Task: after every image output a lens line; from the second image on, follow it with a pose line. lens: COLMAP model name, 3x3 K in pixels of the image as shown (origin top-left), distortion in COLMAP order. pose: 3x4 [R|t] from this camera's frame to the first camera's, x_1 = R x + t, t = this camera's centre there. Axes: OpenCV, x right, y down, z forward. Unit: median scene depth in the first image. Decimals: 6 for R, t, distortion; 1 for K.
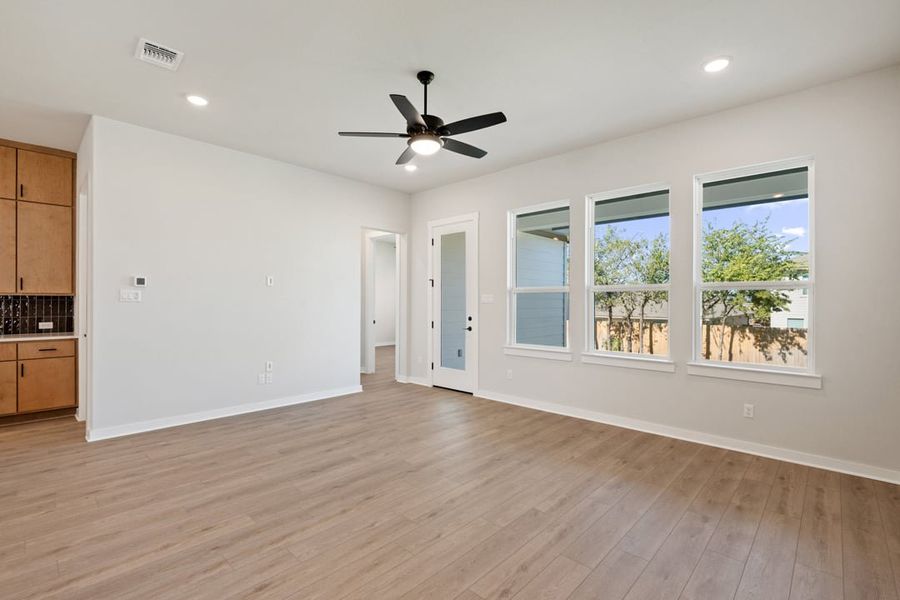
lens RADIAL K [[409.8, 0, 450.2], [0, 409.8, 298.5], [0, 0, 1]] dist [0.001245, -0.004664]
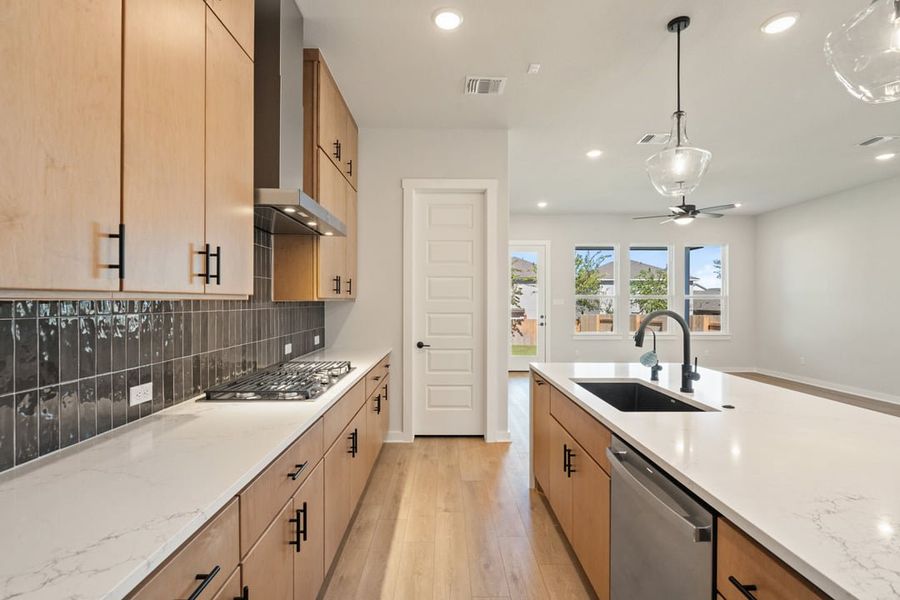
lens RADIAL K [[409.8, 0, 448.5], [0, 409.8, 302.2], [0, 0, 1]] dist [0.001245, -0.004664]
pose [[0.721662, -0.003382, 0.692237, -1.434019], [-0.004175, 0.999949, 0.009237, -0.015068], [-0.692233, -0.009556, 0.721611, 0.286562]]
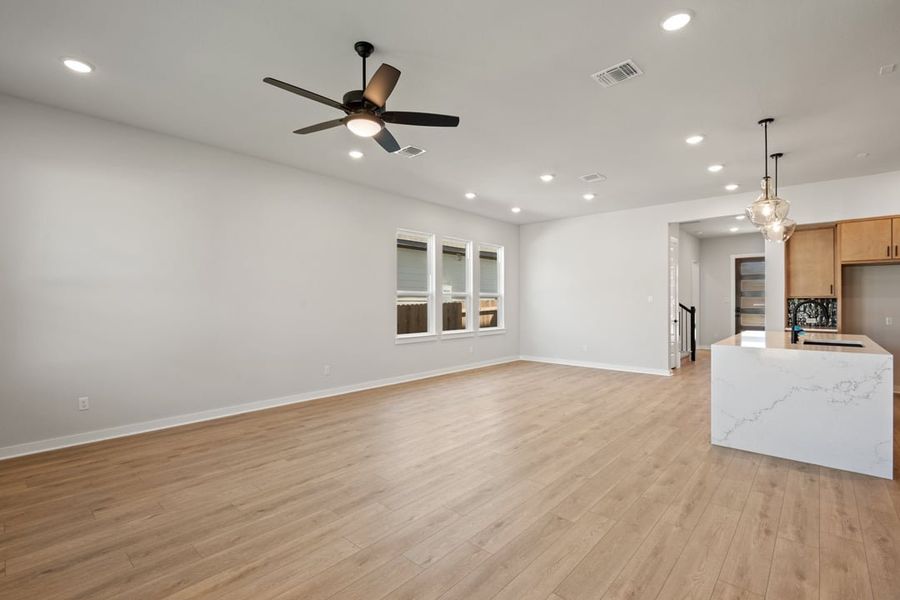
lens RADIAL K [[409.8, 0, 451.8], [0, 409.8, 301.2], [0, 0, 1]] dist [0.001245, -0.004664]
pose [[-0.999762, -0.003360, -0.021552, -0.160085], [-0.003138, 0.999942, -0.010337, 0.010830], [0.021586, -0.010266, -0.999714, 1.312619]]
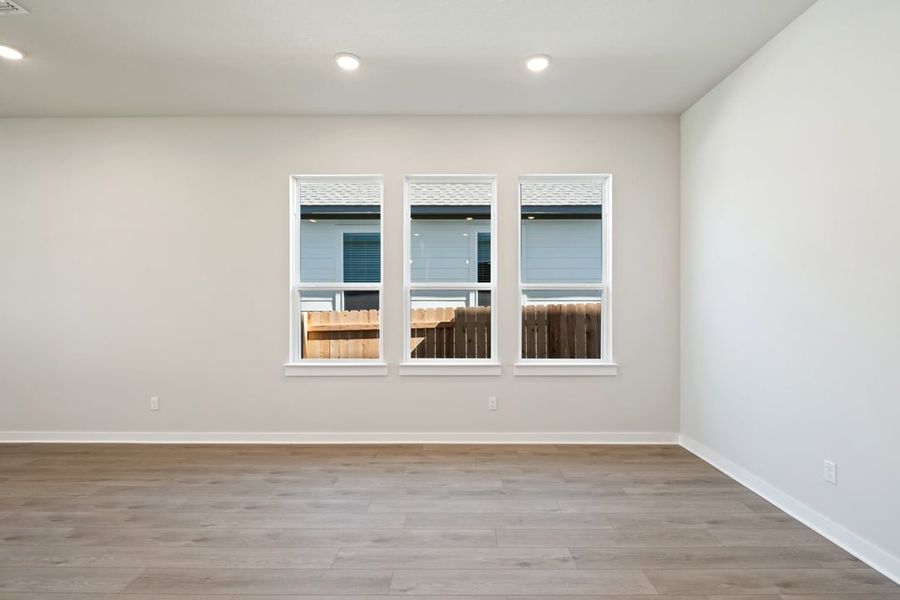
lens RADIAL K [[416.2, 0, 459.7], [0, 416.2, 297.3], [0, 0, 1]] dist [-0.003893, -0.002161]
pose [[-0.679989, 0.007703, 0.733182, -0.856780], [-0.007337, 0.999823, -0.017308, 0.000195], [-0.733186, -0.017149, -0.679812, 0.191017]]
